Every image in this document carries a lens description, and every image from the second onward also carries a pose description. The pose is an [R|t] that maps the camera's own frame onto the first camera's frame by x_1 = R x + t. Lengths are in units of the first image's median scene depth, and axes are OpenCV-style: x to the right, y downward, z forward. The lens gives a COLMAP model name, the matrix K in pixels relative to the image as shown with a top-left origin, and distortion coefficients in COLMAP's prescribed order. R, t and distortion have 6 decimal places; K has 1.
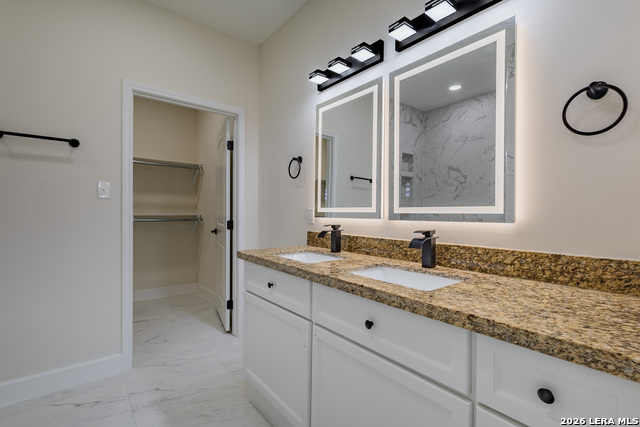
lens RADIAL K [[292.8, 0, 319.2], [0, 292.8, 214.9], [0, 0, 1]] dist [0.008460, -0.002333]
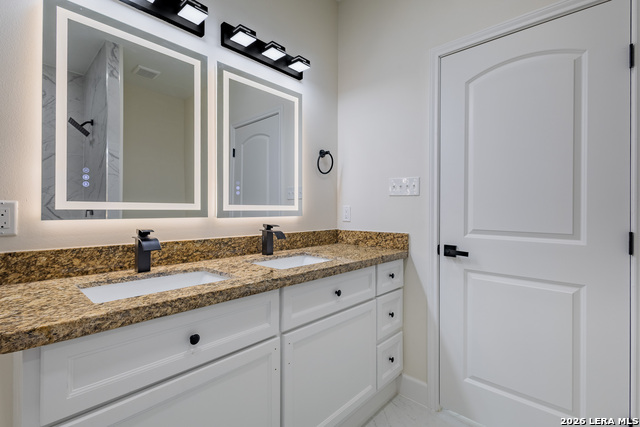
lens RADIAL K [[292.8, 0, 318.8], [0, 292.8, 210.0], [0, 0, 1]] dist [0.008460, -0.002333]
pose [[-0.135886, -0.005367, 0.990710, -0.762738], [0.005721, 0.999964, 0.006202, -0.012221], [-0.990708, 0.006511, -0.135851, 0.840014]]
